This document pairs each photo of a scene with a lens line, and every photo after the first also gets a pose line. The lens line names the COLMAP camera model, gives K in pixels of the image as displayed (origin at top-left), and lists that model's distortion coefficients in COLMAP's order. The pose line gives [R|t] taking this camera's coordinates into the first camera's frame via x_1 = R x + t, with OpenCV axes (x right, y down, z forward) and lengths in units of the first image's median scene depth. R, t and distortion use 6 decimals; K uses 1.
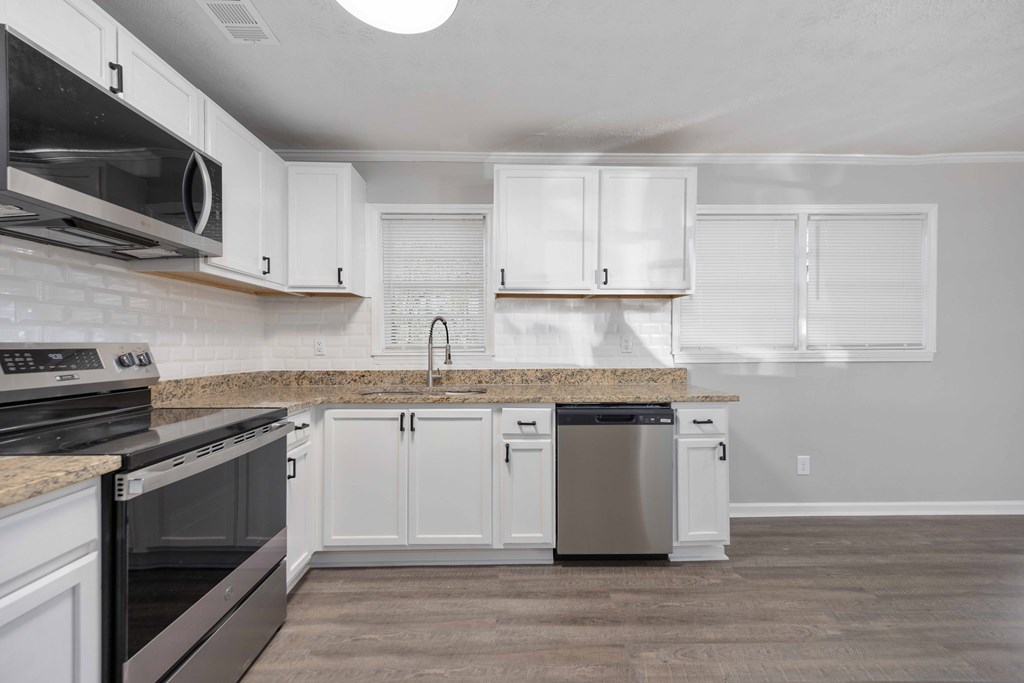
lens RADIAL K [[397.6, 0, 510.8], [0, 397.6, 348.3], [0, 0, 1]] dist [0.009836, -0.000095]
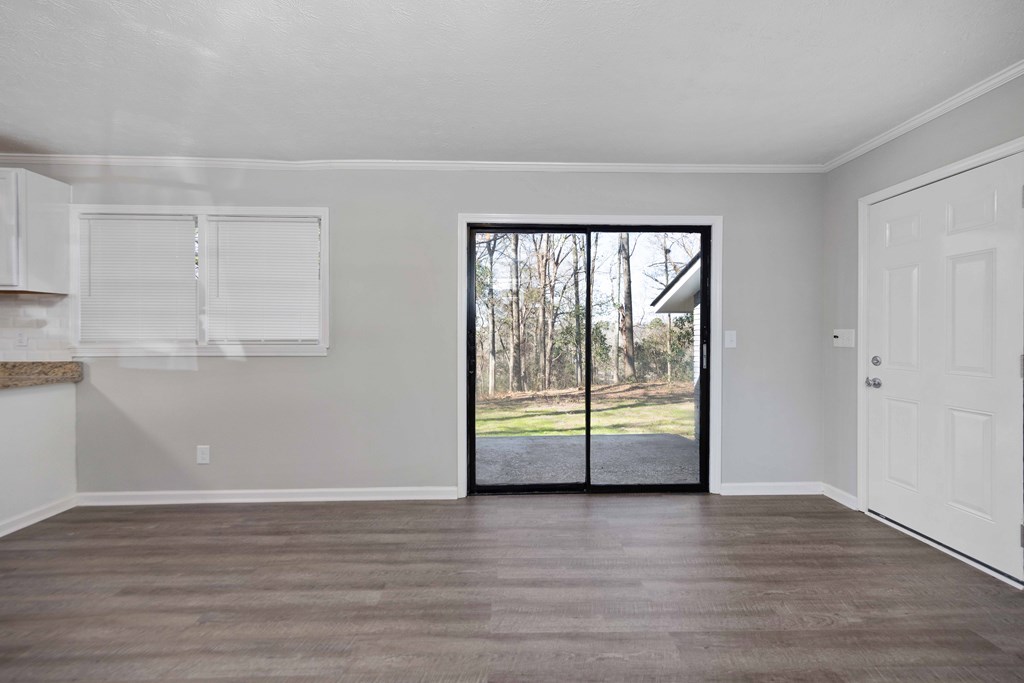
lens RADIAL K [[400.6, 0, 512.0], [0, 400.6, 341.5], [0, 0, 1]] dist [0.011239, 0.000053]
pose [[0.999961, 0.006512, 0.006047, 1.539538], [-0.006524, 0.999977, 0.001982, -0.011573], [-0.006034, -0.002022, 0.999980, -0.061991]]
